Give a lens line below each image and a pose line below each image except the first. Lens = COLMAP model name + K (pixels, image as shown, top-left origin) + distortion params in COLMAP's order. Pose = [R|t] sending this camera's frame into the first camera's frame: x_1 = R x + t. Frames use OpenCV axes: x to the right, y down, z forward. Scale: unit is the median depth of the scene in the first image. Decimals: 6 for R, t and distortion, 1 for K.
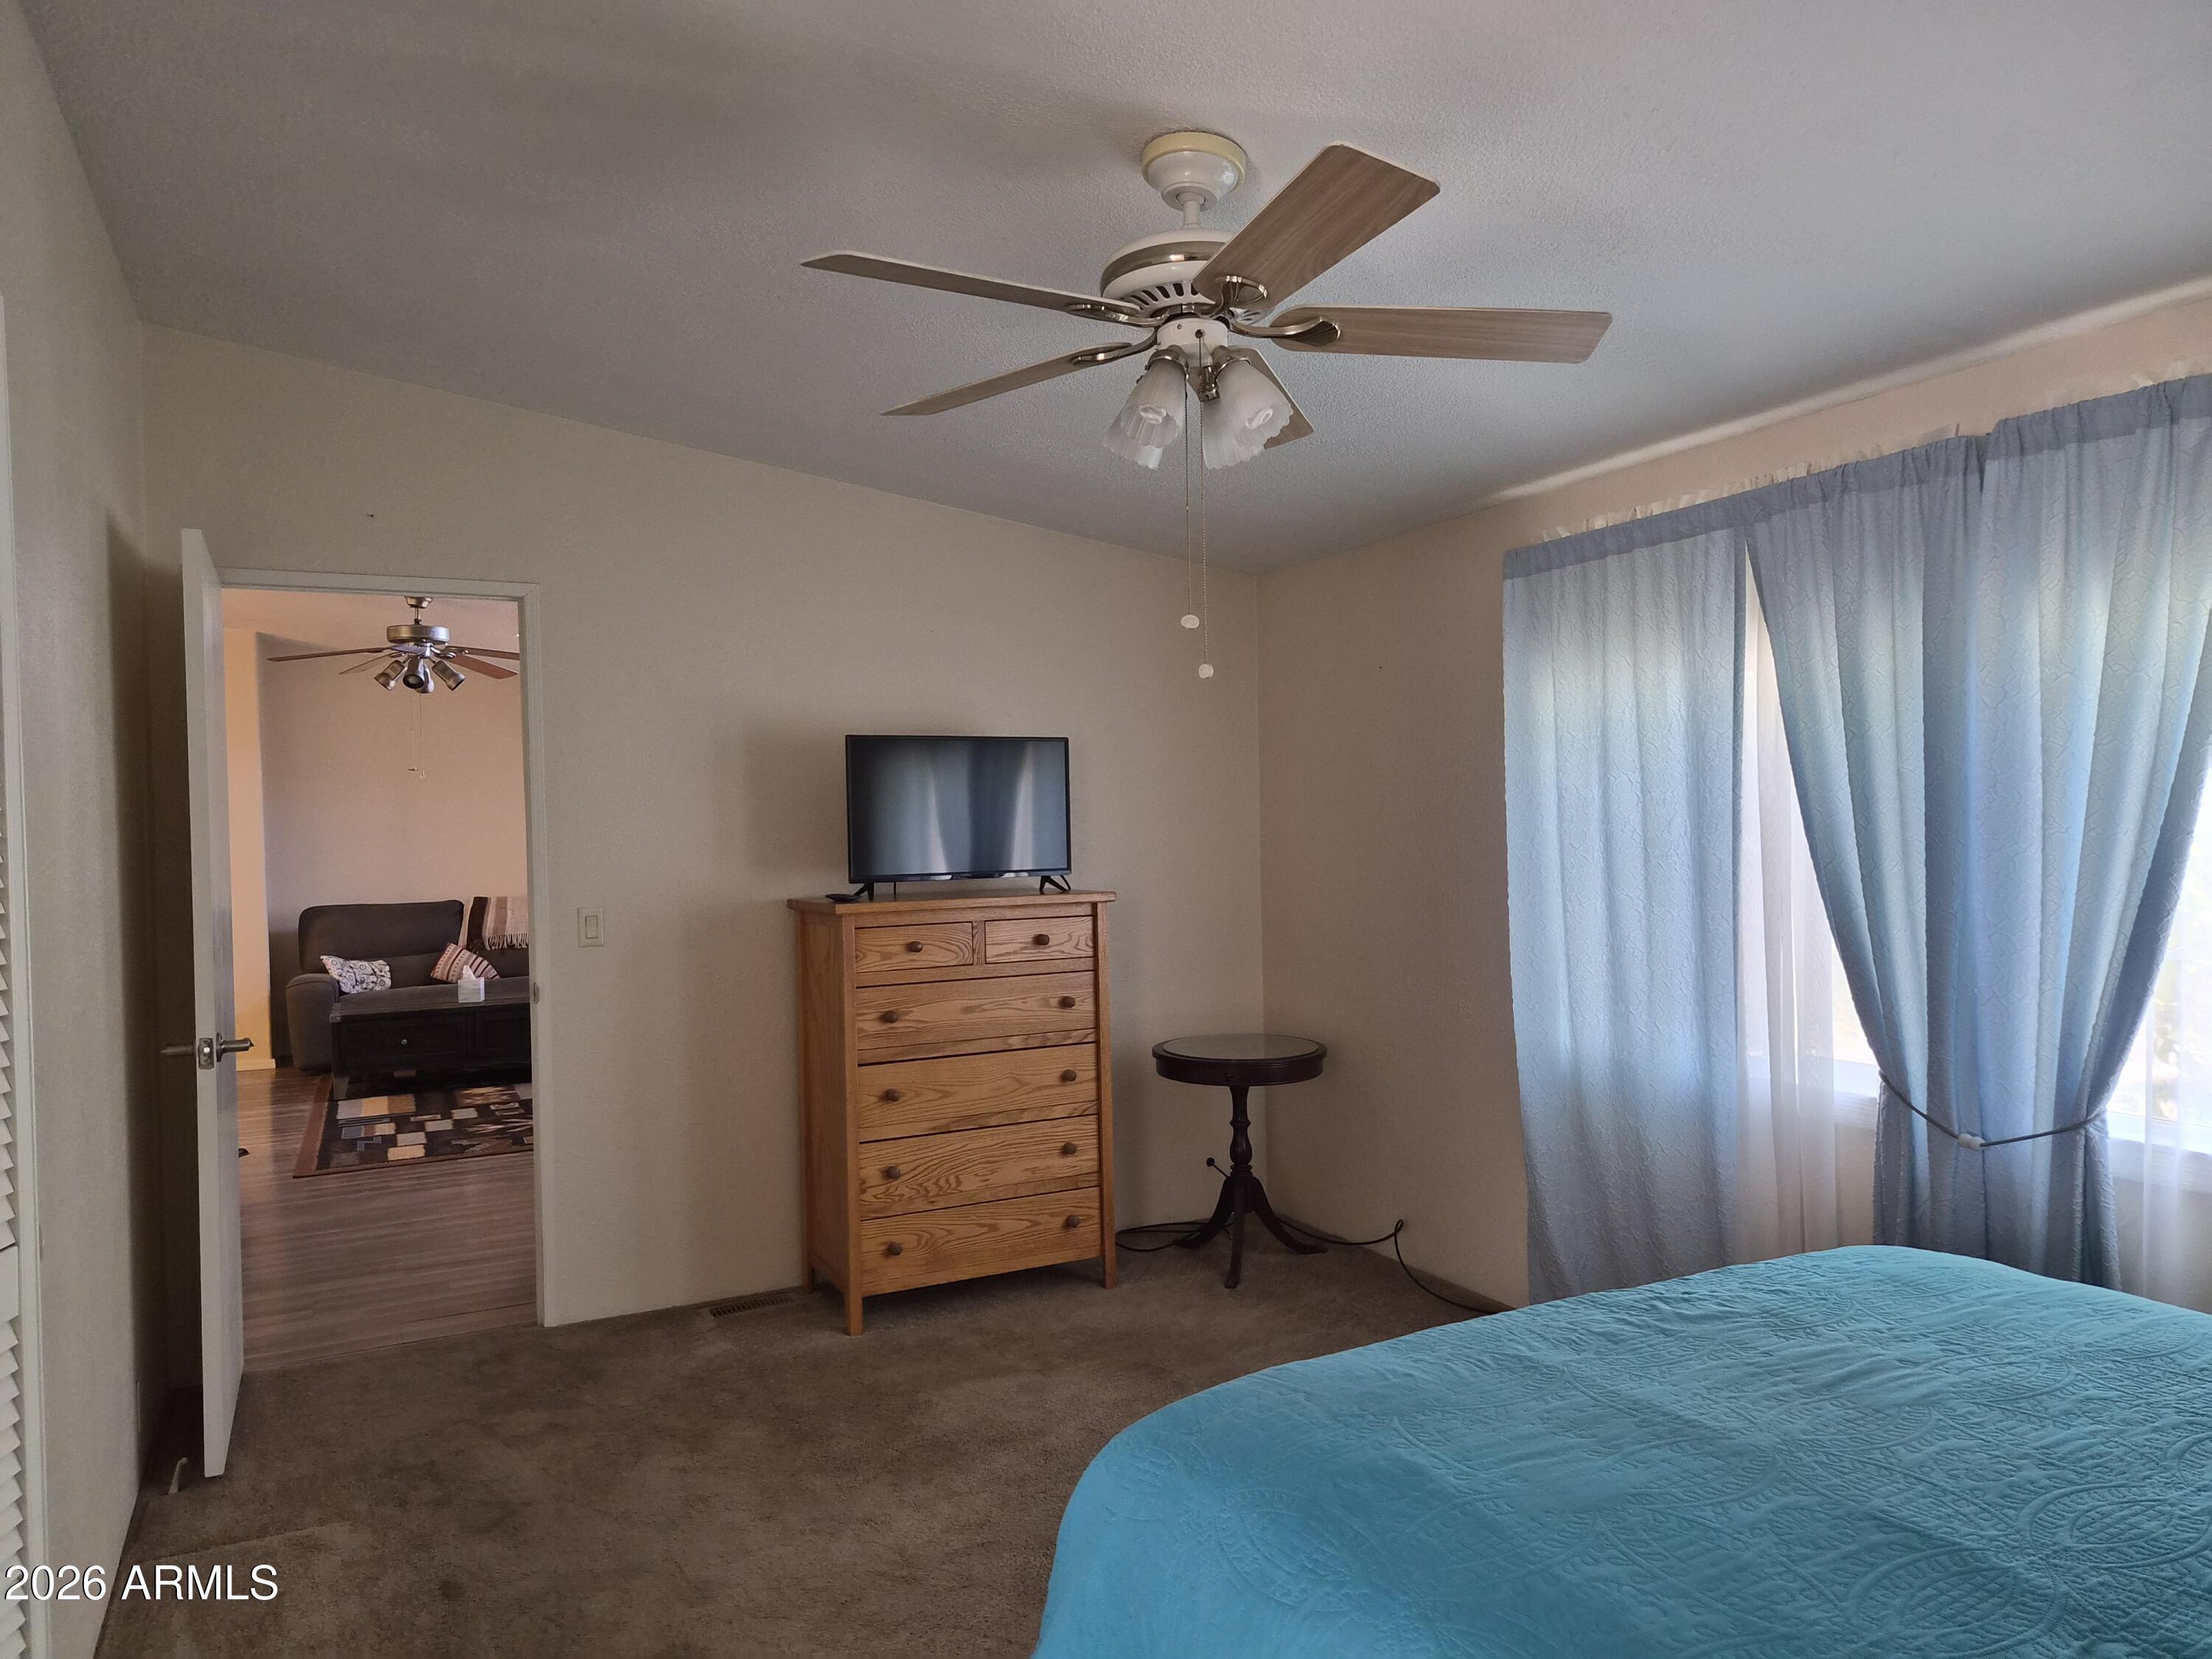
lens RADIAL K [[1474.9, 0, 1098.0], [0, 1474.9, 846.4], [0, 0, 1]] dist [0.050511, -0.039486]
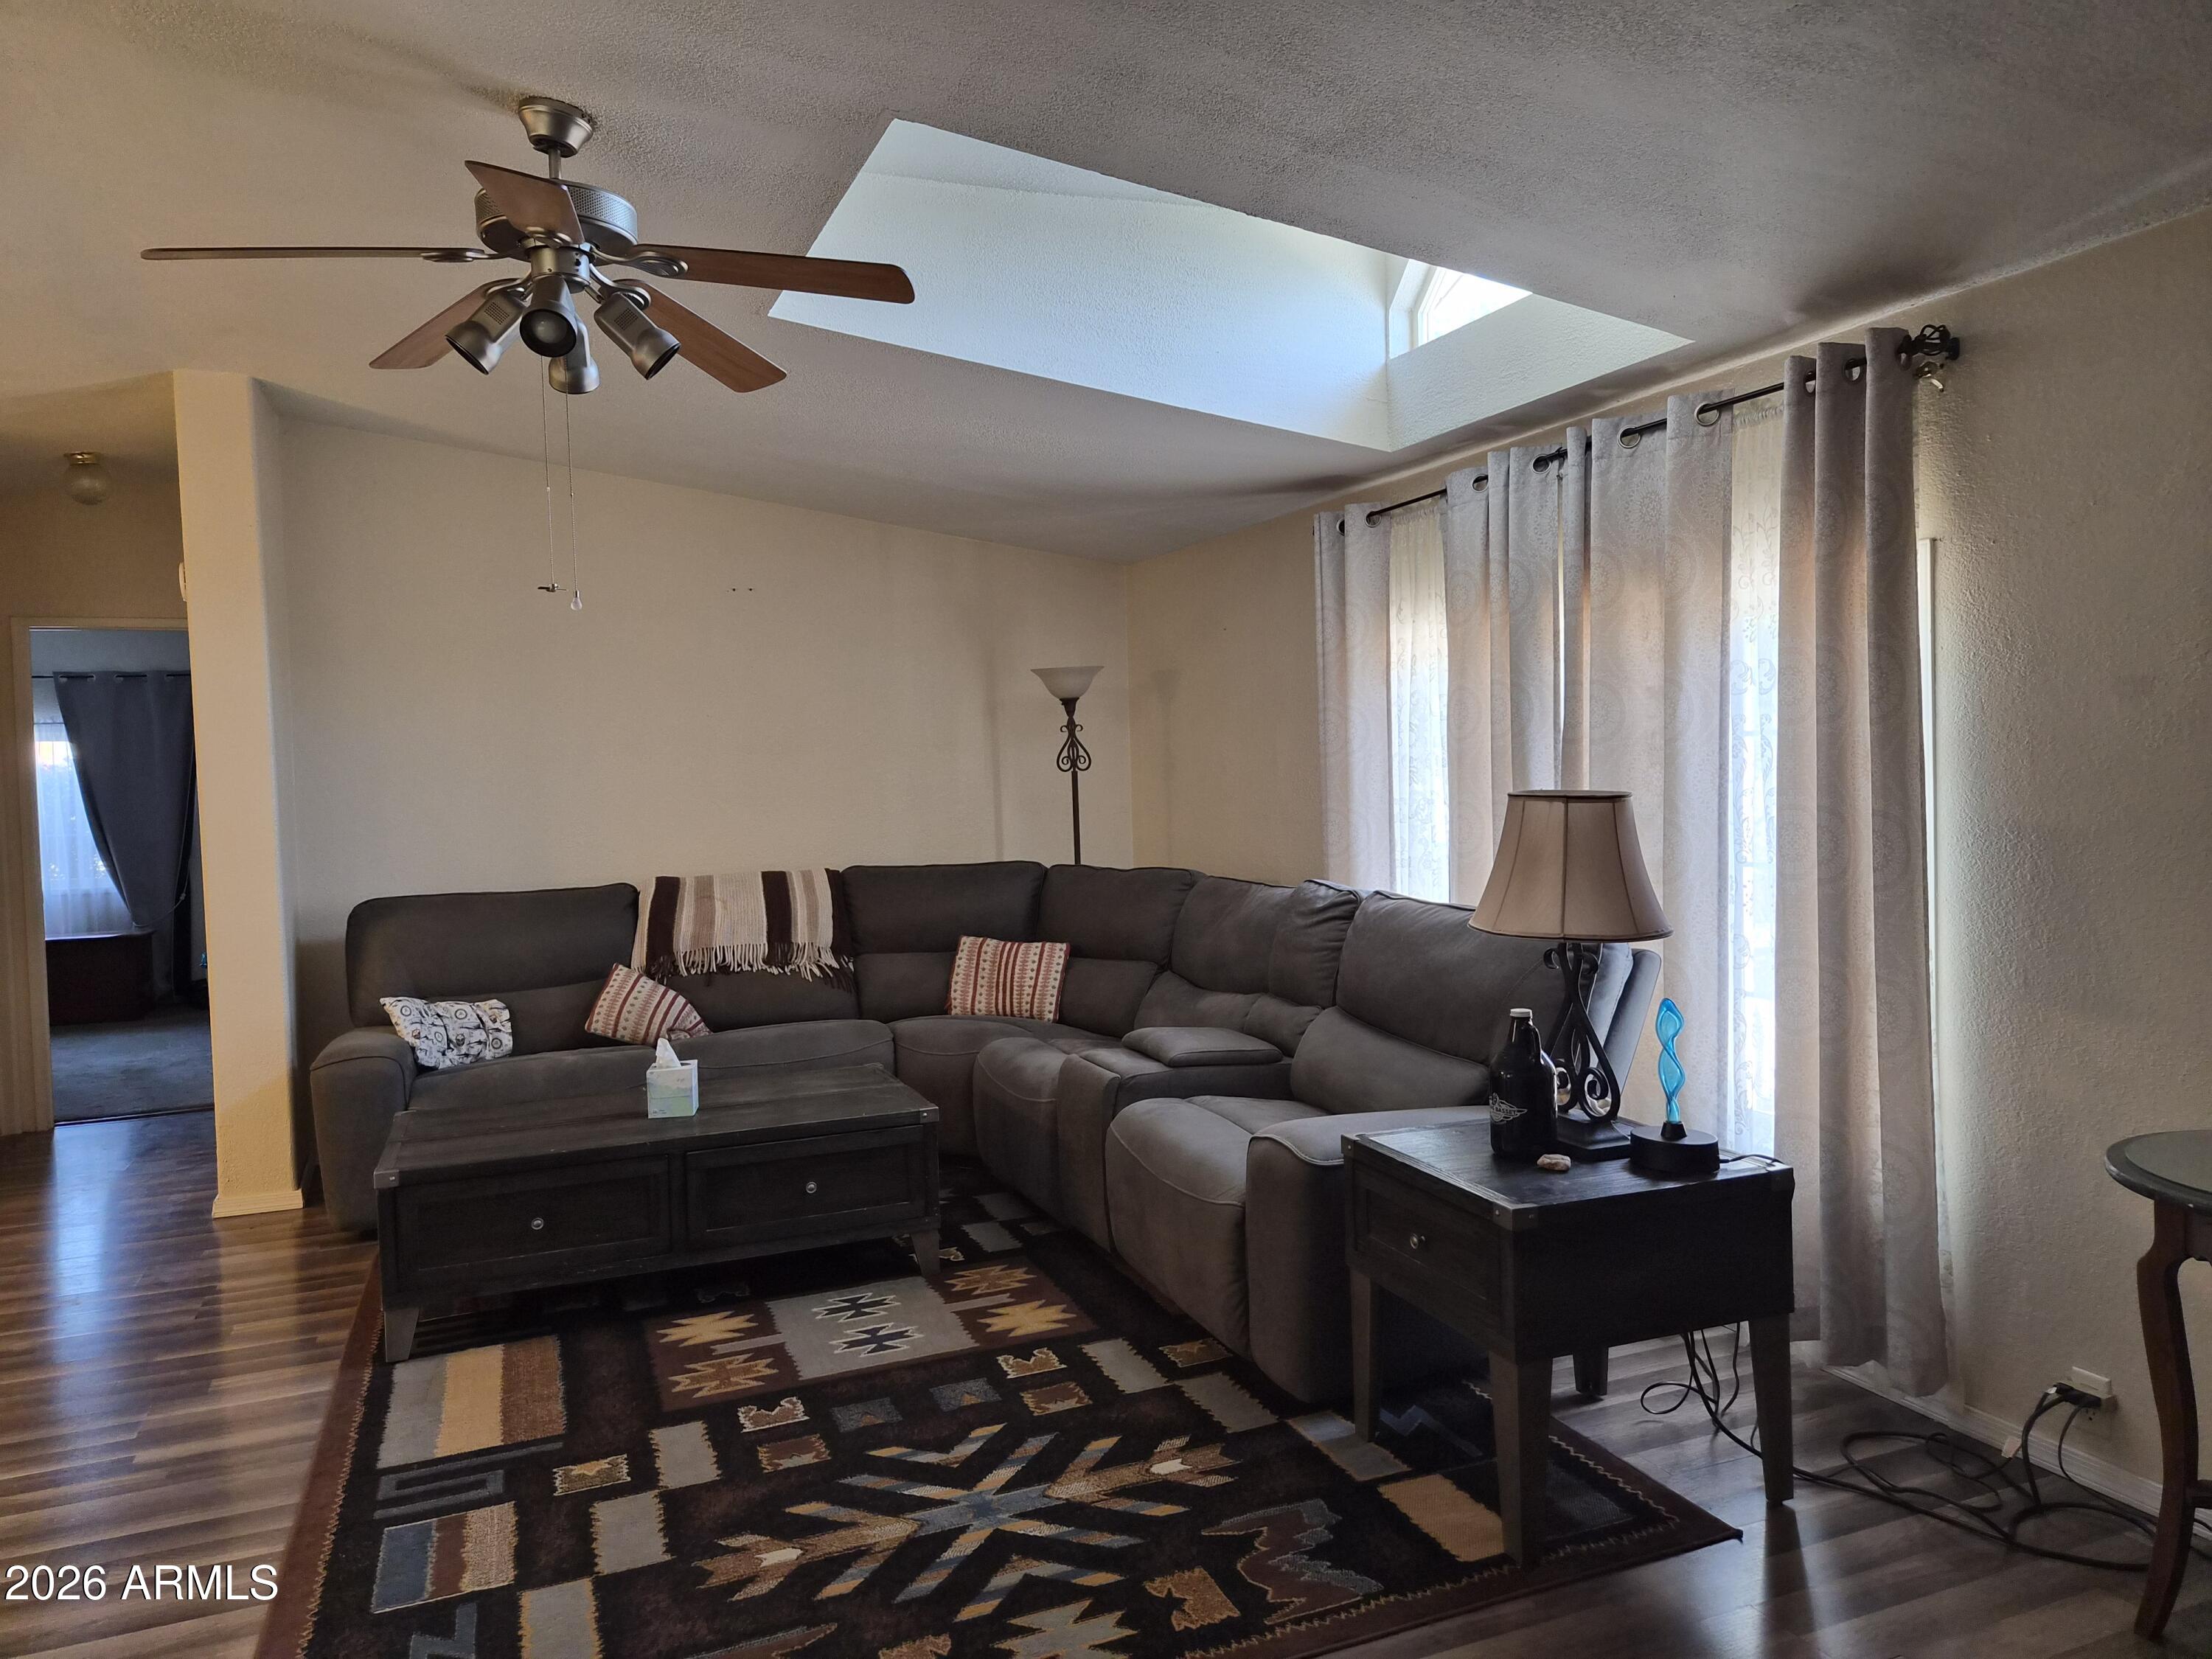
lens RADIAL K [[1474.9, 0, 1112.3], [0, 1474.9, 830.1], [0, 0, 1]] dist [0.050511, -0.039486]
pose [[0.997819, 0.002508, -0.065961, -0.229207], [-0.000265, 0.999422, 0.033994, -0.002745], [0.066008, -0.033903, 0.997243, 0.493805]]
